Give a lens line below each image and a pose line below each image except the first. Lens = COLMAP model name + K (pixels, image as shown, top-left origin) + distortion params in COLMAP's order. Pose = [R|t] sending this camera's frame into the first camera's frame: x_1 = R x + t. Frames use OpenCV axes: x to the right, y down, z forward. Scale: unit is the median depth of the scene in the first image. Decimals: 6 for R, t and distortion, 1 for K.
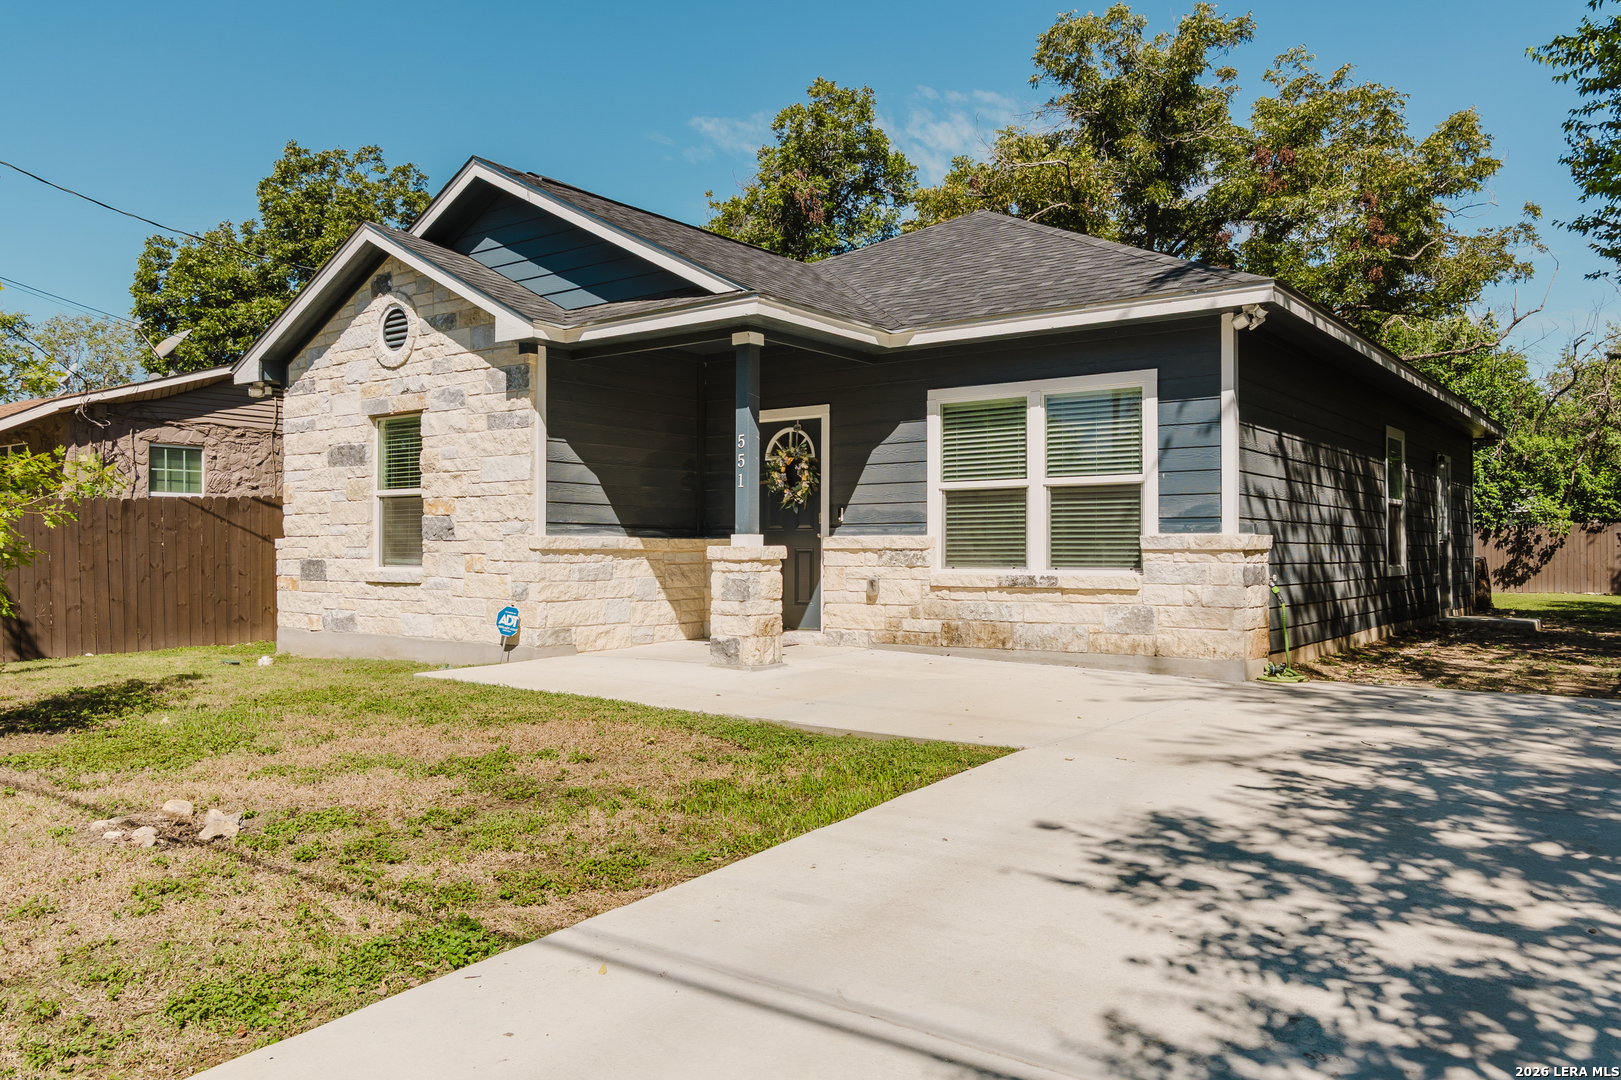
lens RADIAL K [[1193.8, 0, 800.2], [0, 1193.8, 554.6], [0, 0, 1]] dist [-0.016808, 0.013399]
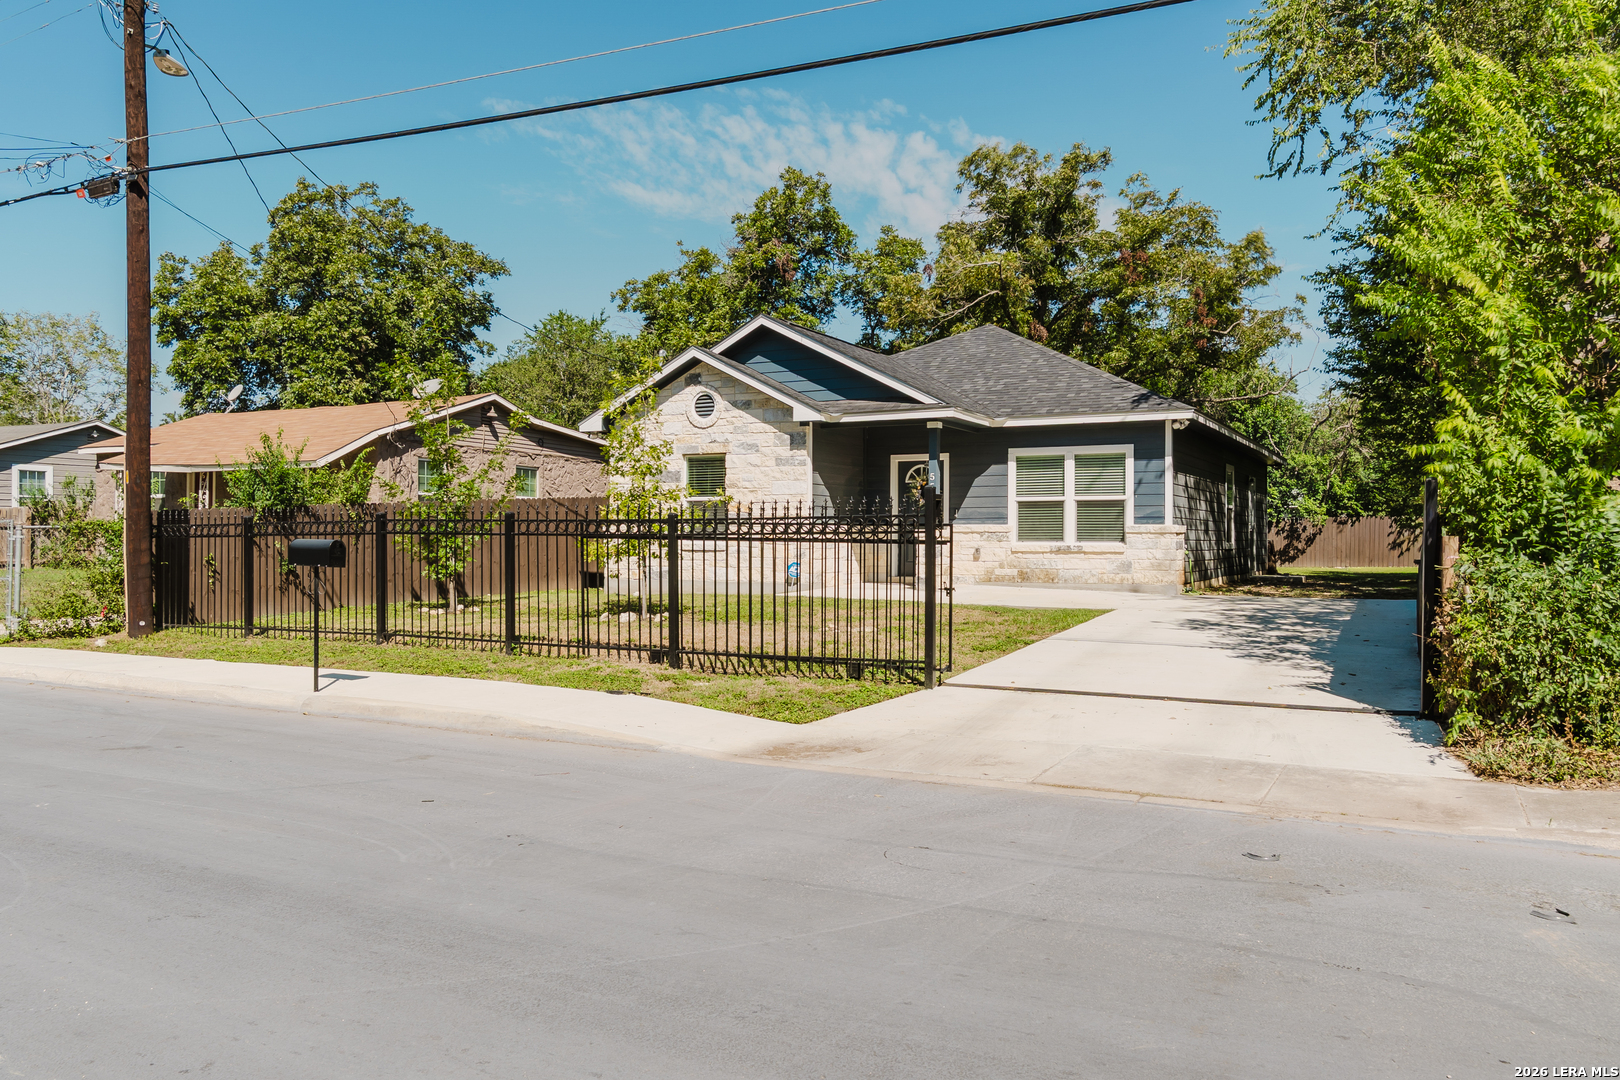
lens RADIAL K [[1193.0, 0, 803.1], [0, 1193.0, 542.7], [0, 0, 1]] dist [-0.016808, 0.013399]
pose [[0.987784, 0.002323, 0.155813, -0.492989], [-0.002464, 0.999997, 0.000711, 0.011503], [-0.155811, -0.001086, 0.987786, -0.795711]]
